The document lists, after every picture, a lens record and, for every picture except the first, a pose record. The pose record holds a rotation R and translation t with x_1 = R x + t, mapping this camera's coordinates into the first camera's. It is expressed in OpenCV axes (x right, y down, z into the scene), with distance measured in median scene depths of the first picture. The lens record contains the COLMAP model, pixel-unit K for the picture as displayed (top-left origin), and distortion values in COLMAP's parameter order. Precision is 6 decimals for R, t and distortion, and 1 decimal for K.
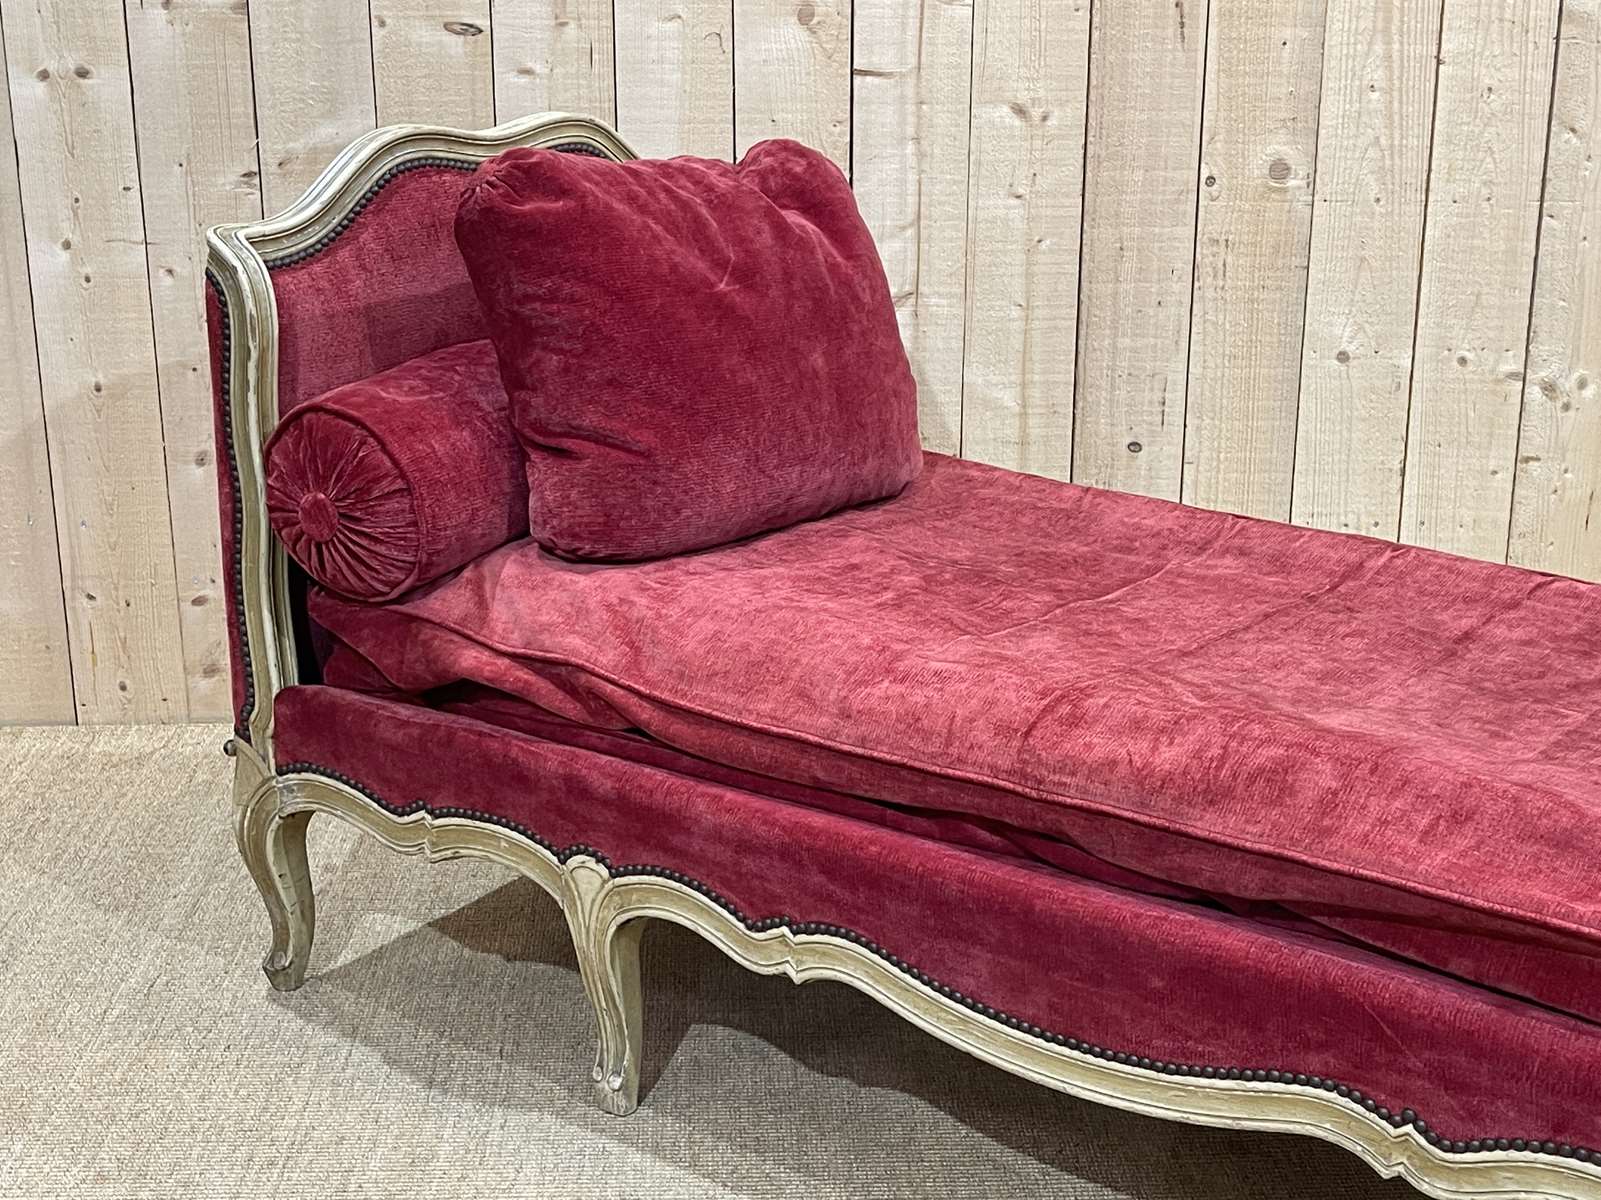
lens RADIAL K [[2129.0, 0, 731.8], [0, 2129.0, 592.6], [0, 0, 1]] dist [0.038308, 0.000000]
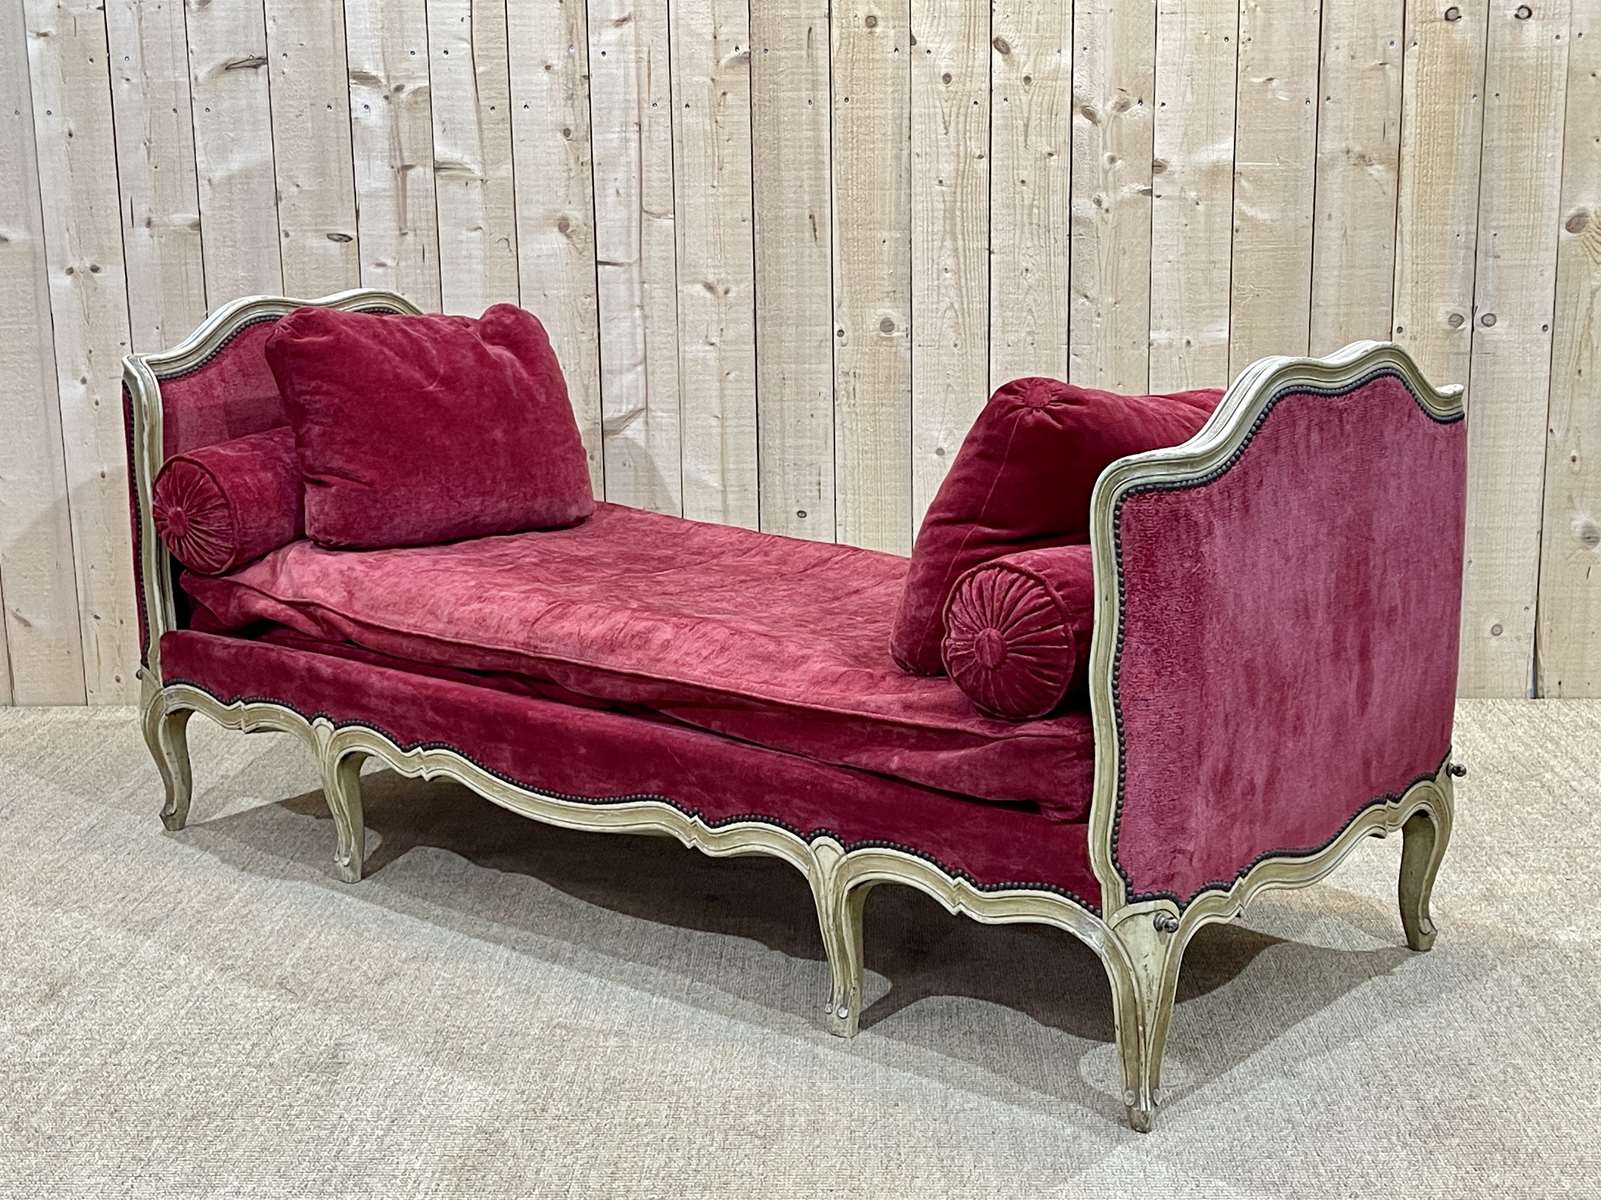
lens RADIAL K [[2129.0, 0, 790.8], [0, 2129.0, 637.1], [0, 0, 1]] dist [0.038308, 0.000000]
pose [[0.997634, -0.000964, -0.068747, 0.383622], [-0.004214, 0.997164, -0.075135, 0.170354], [0.068624, 0.075247, 0.994801, -0.603627]]
